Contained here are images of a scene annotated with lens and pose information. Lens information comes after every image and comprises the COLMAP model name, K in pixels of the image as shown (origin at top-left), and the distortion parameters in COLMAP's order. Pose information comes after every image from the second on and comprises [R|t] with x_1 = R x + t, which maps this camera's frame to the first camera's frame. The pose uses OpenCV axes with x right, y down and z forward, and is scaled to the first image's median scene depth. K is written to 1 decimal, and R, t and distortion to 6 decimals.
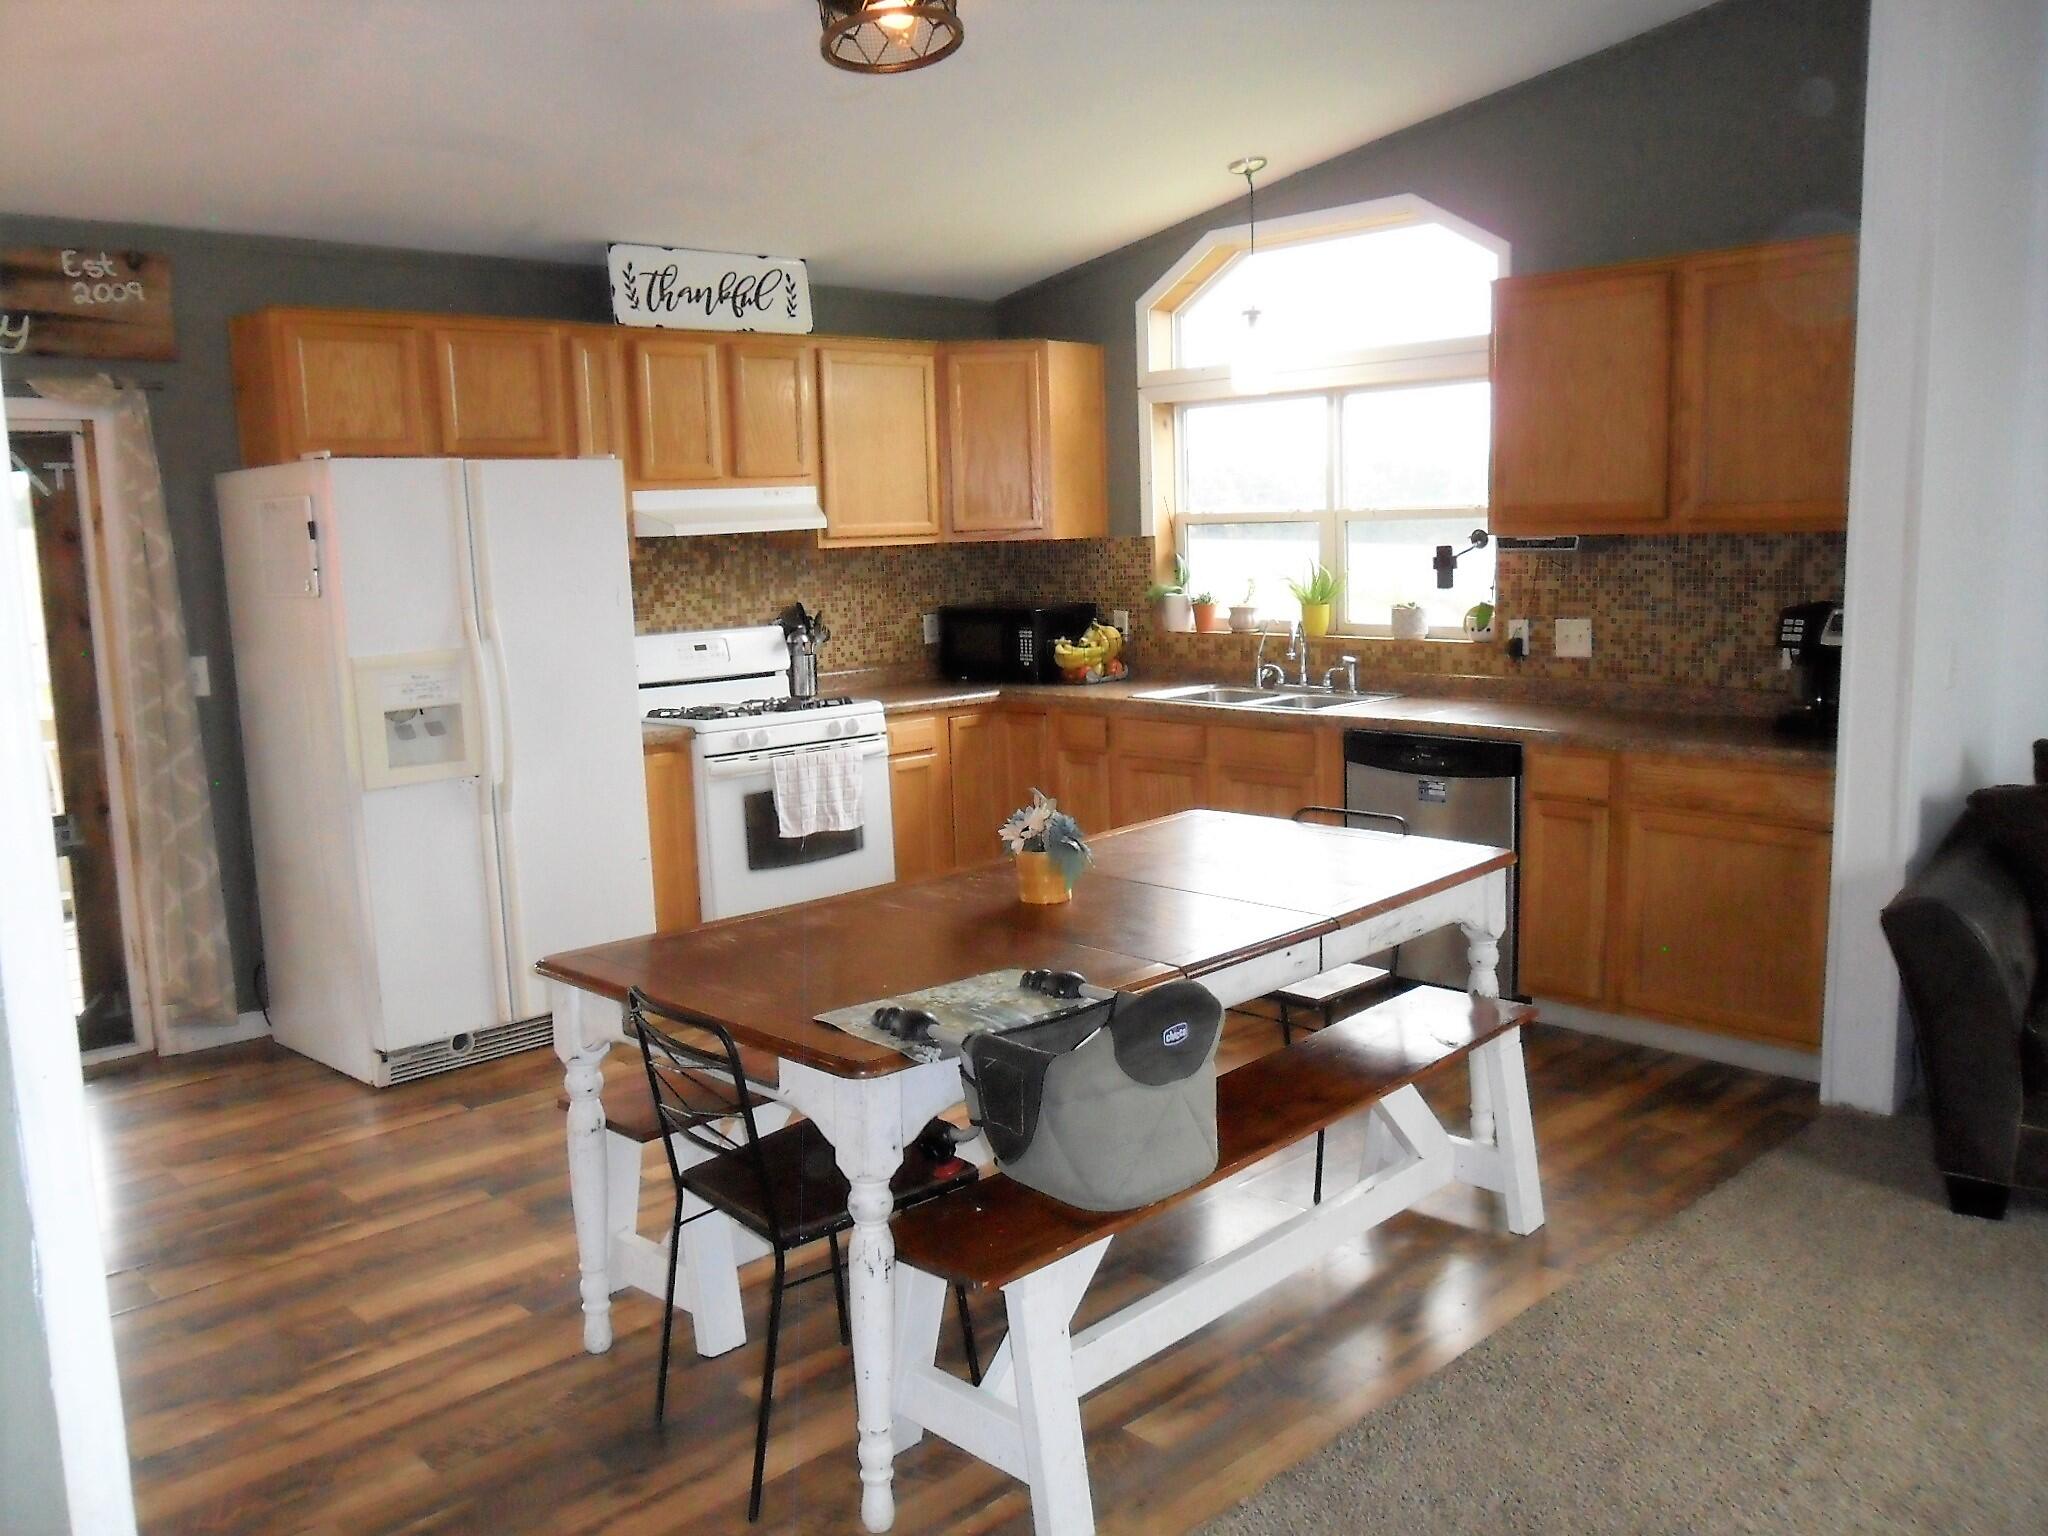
lens RADIAL K [[1661.0, 0, 1022.4], [0, 1661.0, 770.0], [0, 0, 1]] dist [-0.036446, 0.035369]
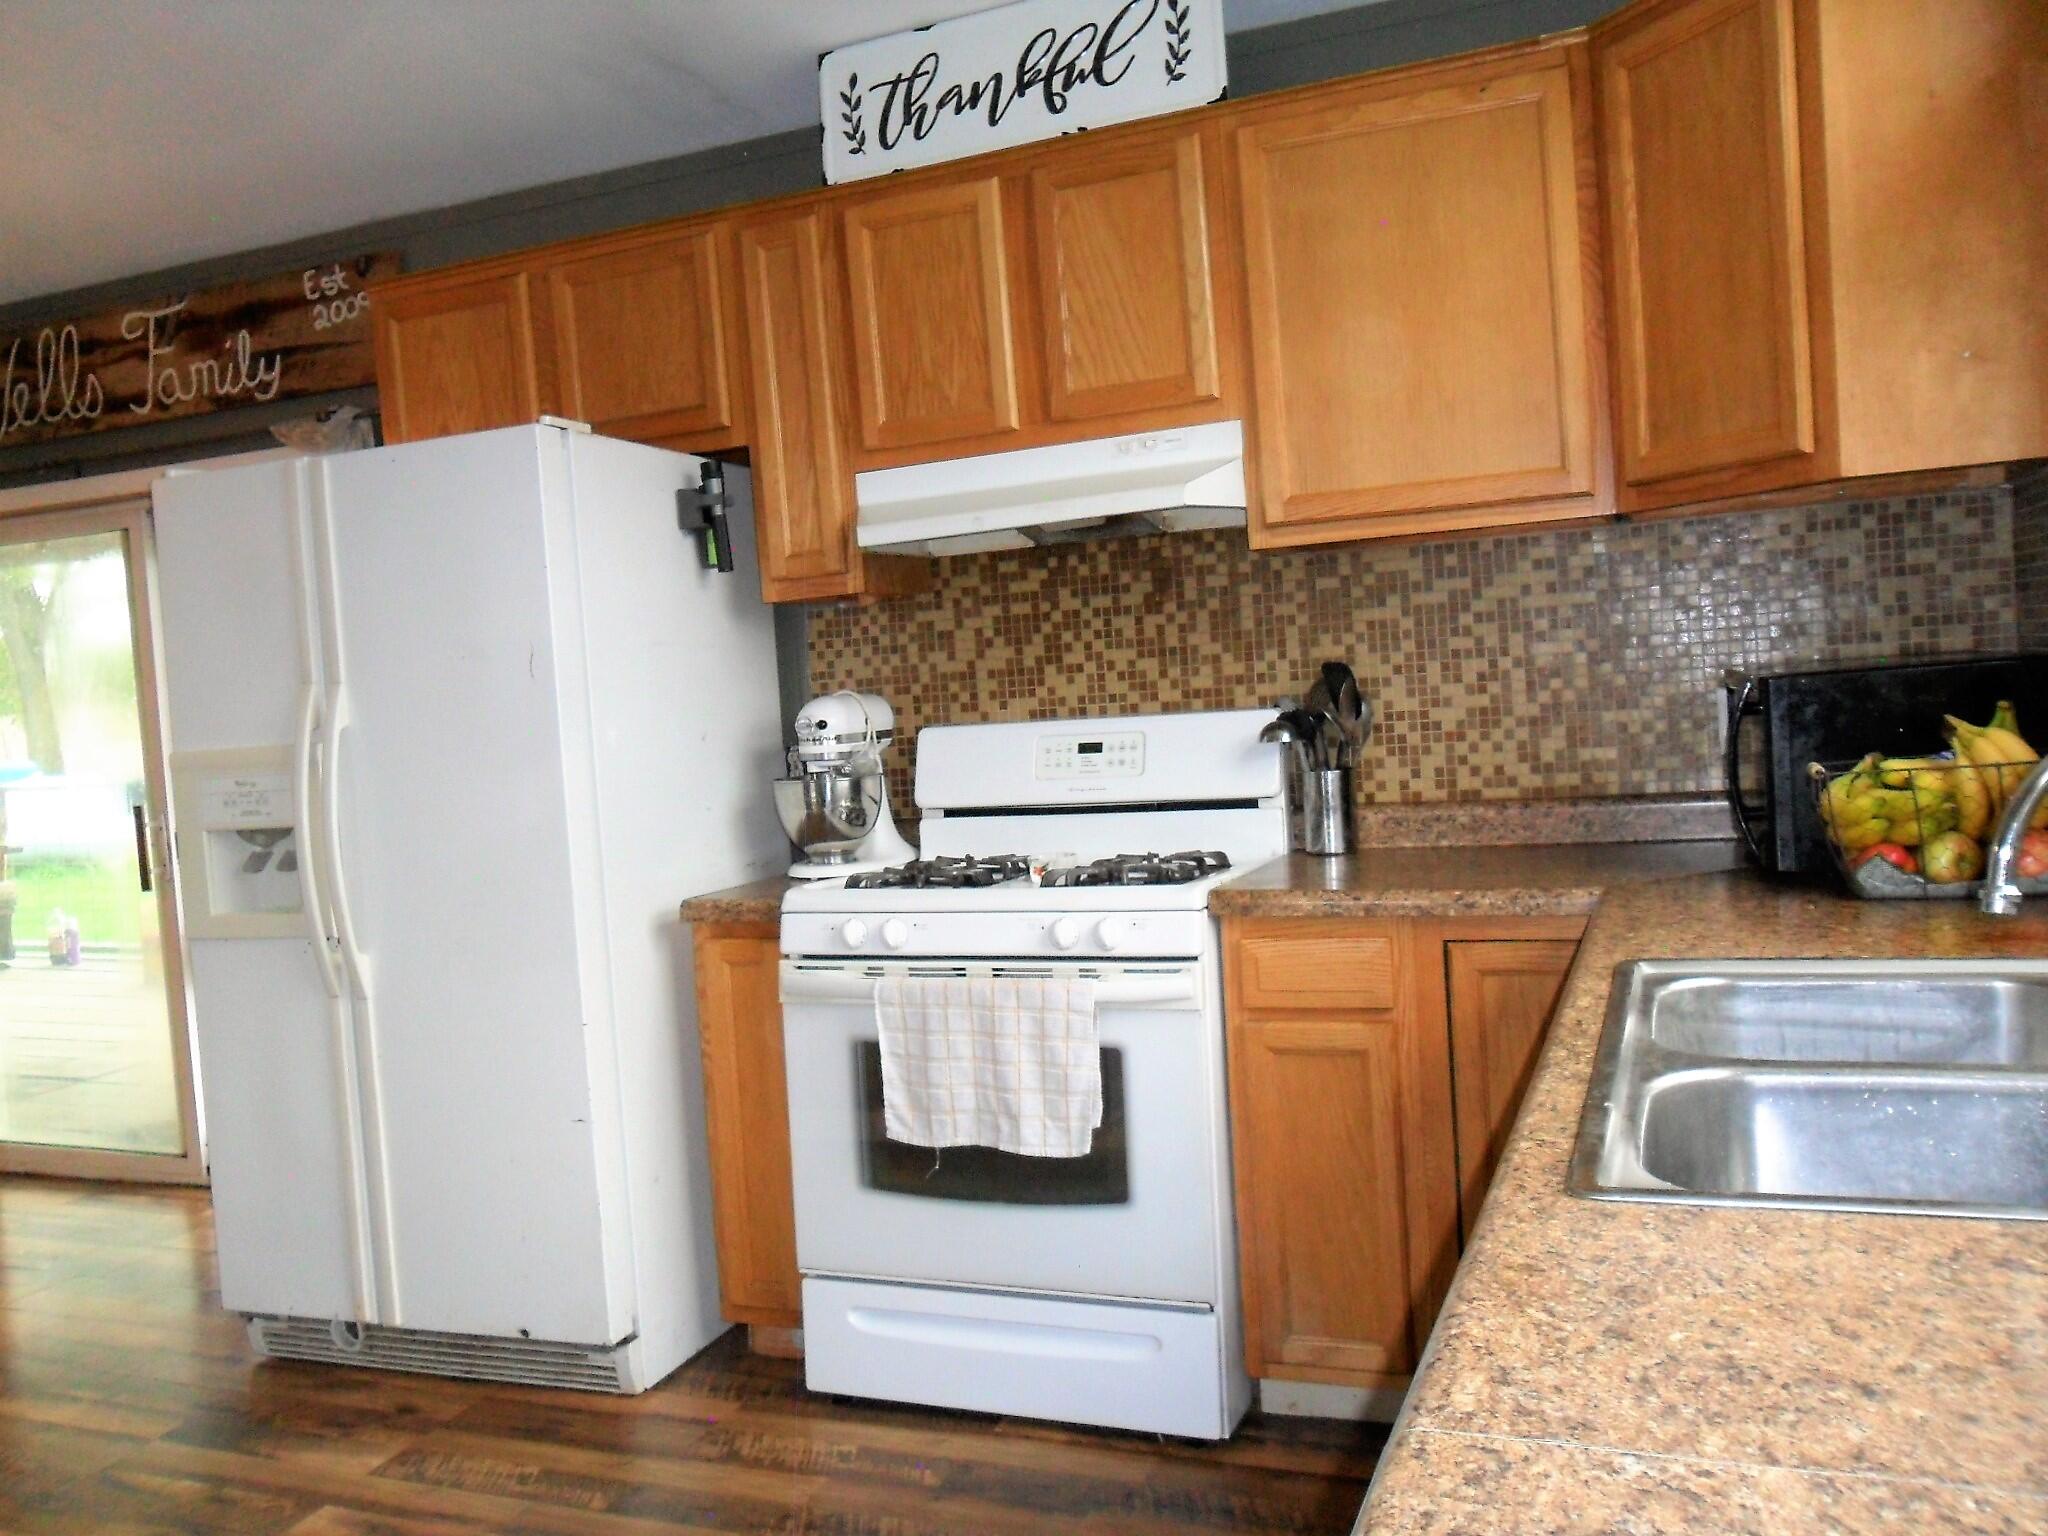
lens RADIAL K [[1661.0, 0, 1031.9], [0, 1661.0, 764.2], [0, 0, 1]] dist [-0.036446, 0.035369]
pose [[0.409583, 0.048072, -0.911005, 0.327700], [-0.079720, 0.996677, 0.016751, -0.085608], [0.908783, 0.065764, 0.412054, 0.855858]]
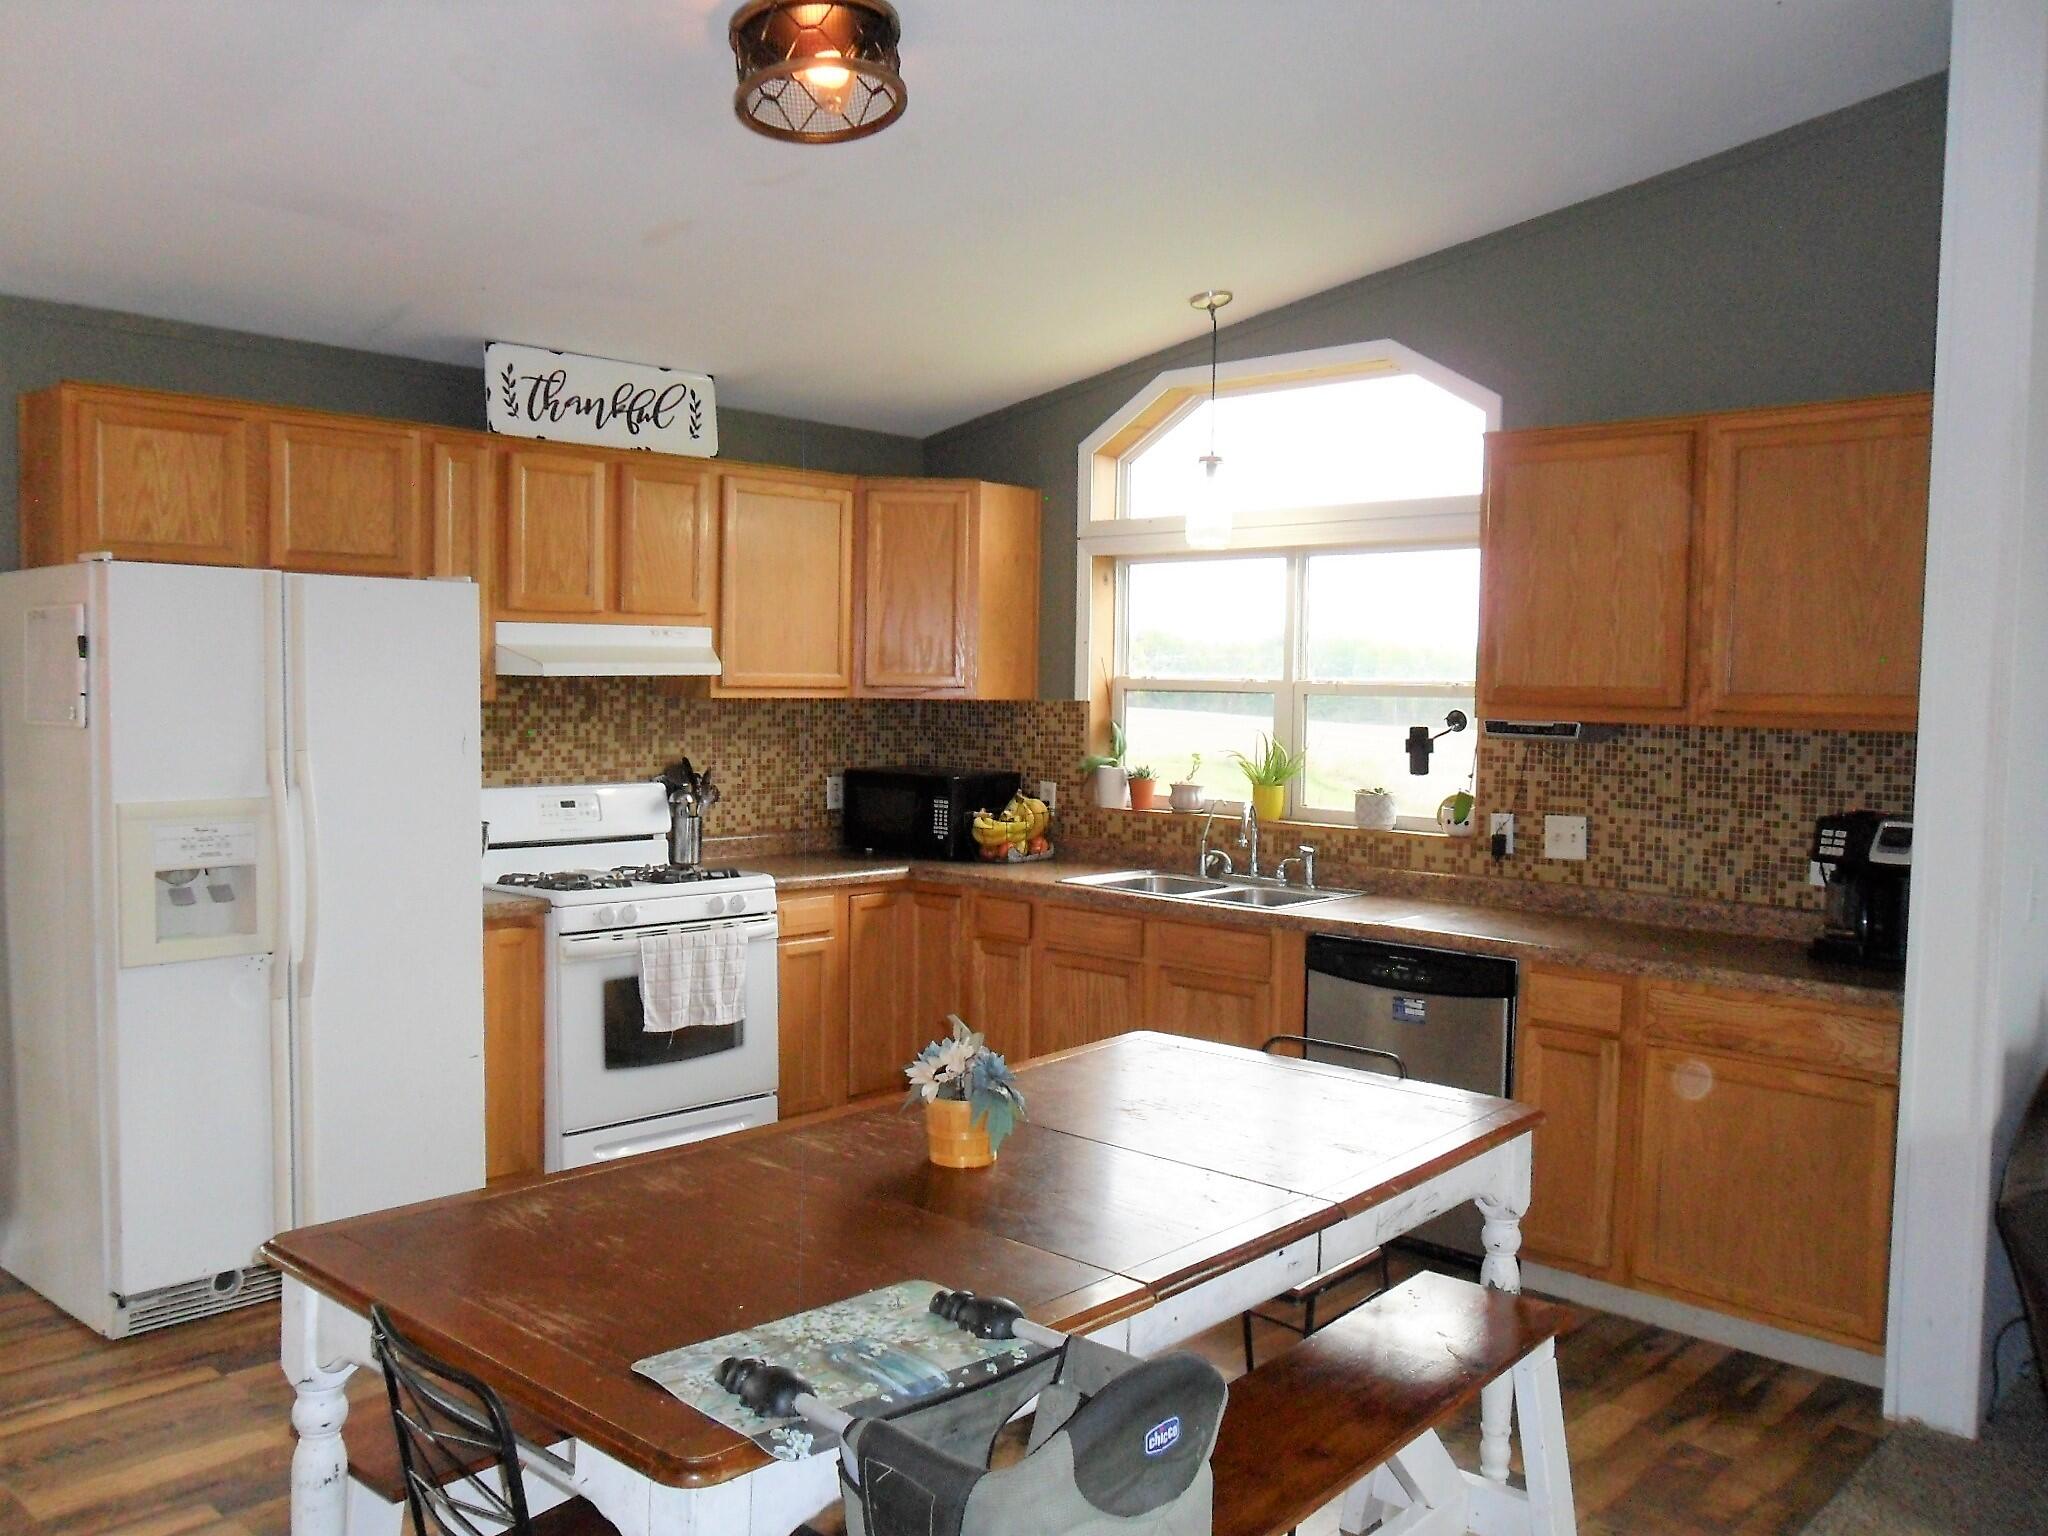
lens RADIAL K [[1661.0, 0, 1020.5], [0, 1661.0, 772.6], [0, 0, 1]] dist [-0.036446, 0.035369]
pose [[0.997550, 0.043956, 0.054425, -0.005910], [-0.038620, 0.994682, -0.095483, -0.018664], [-0.058333, 0.093147, 0.993942, 0.136093]]
